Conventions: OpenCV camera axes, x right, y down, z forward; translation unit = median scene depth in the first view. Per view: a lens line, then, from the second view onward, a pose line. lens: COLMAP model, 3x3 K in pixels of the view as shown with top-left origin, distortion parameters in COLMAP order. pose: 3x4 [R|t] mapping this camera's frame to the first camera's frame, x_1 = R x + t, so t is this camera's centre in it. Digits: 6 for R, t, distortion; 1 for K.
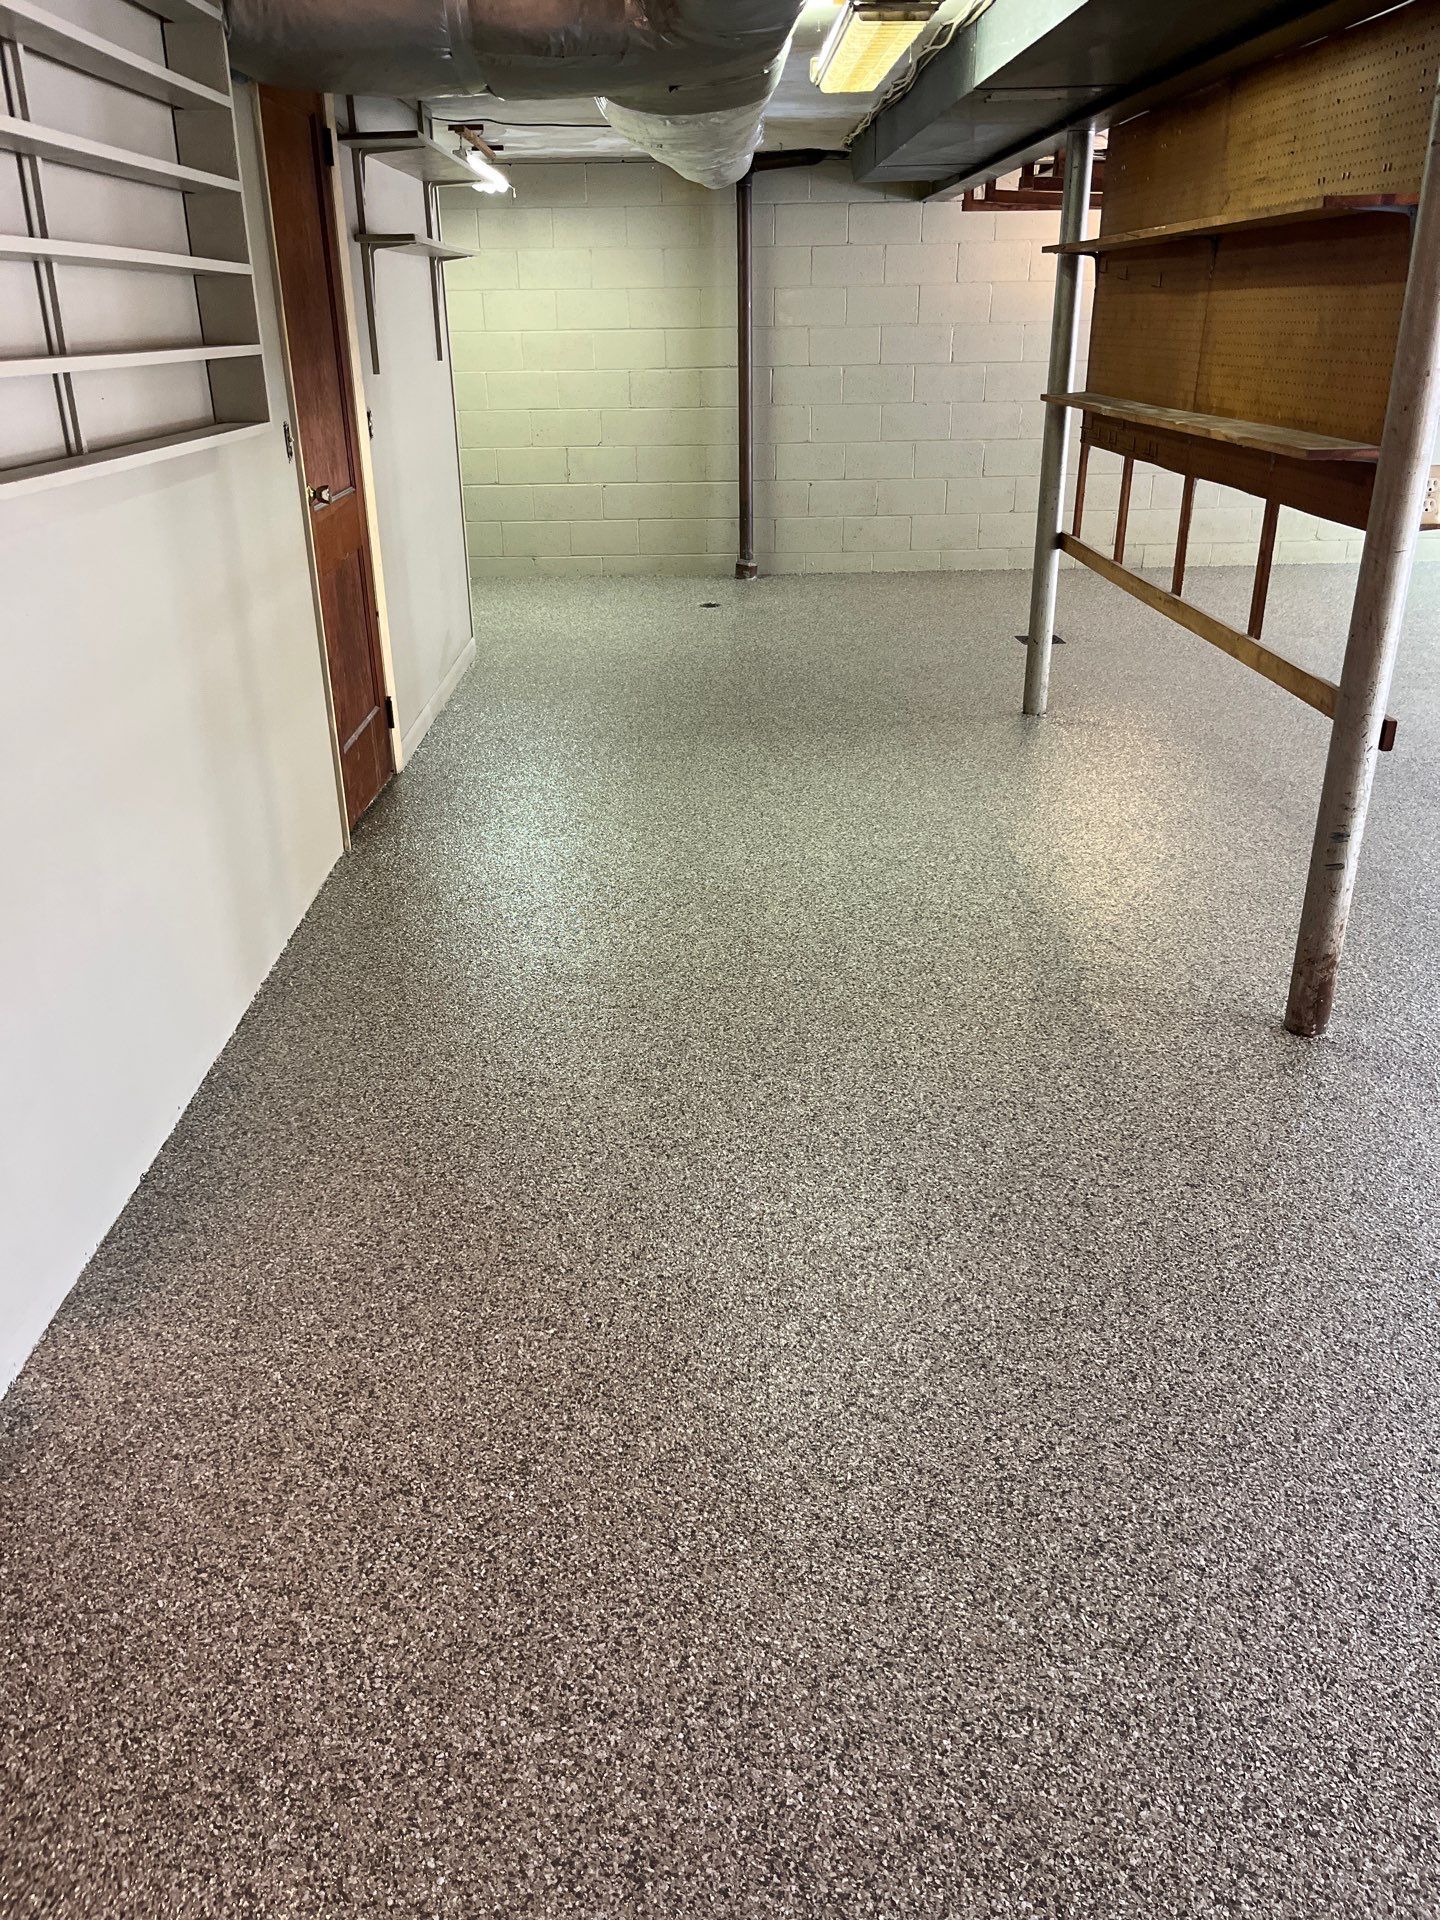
lens RADIAL K [[1470.8, 0, 715.2], [0, 1470.8, 964.5], [0, 0, 1]] dist [0.034762, -0.031058]
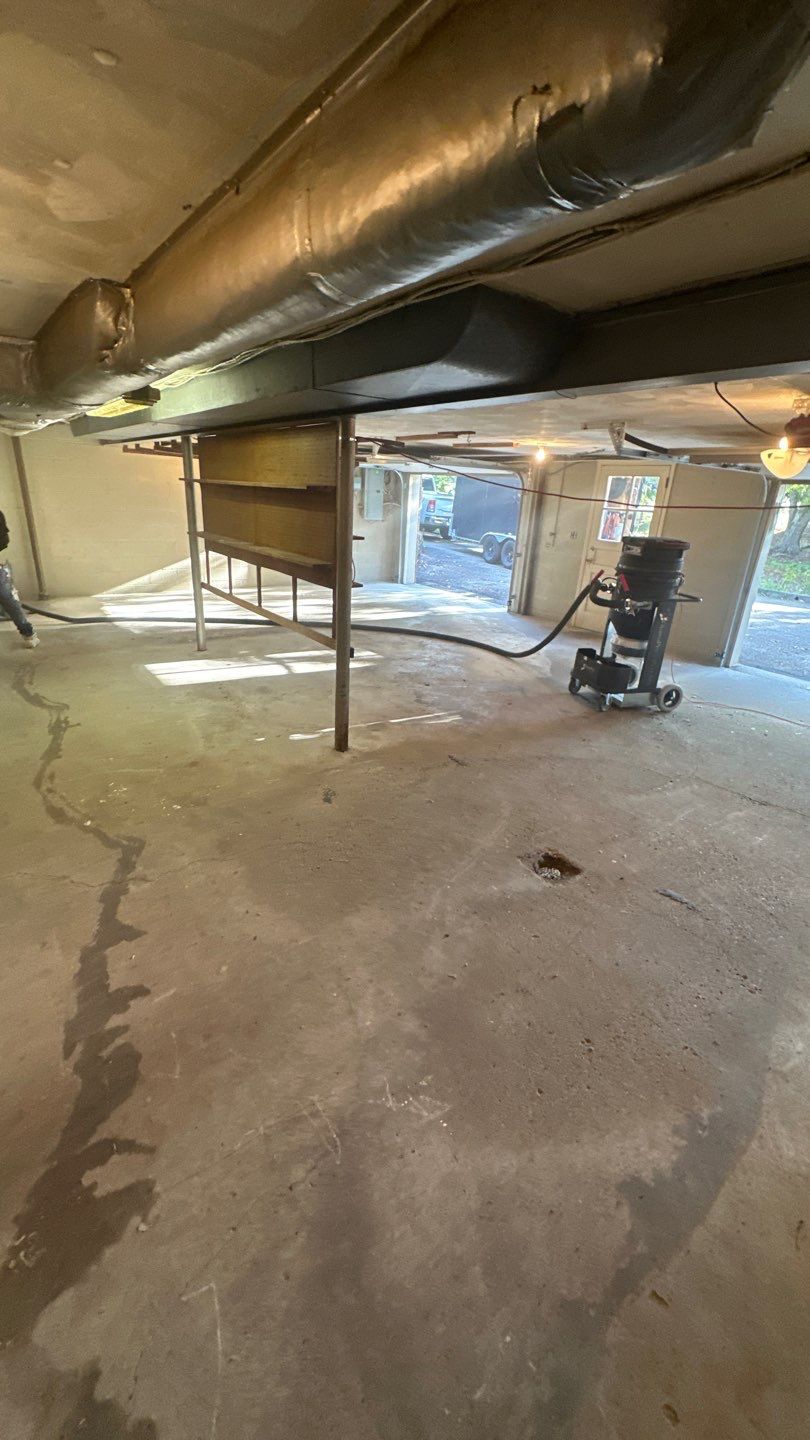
lens RADIAL K [[569.7, 0, 403.5], [0, 569.7, 724.6], [0, 0, 1]] dist [-0.002789, -0.000137]
pose [[0.810321, -0.169109, 0.561054, -0.123742], [0.176132, 0.983468, 0.042046, -0.025144], [-0.558889, 0.064749, 0.826711, -0.050497]]
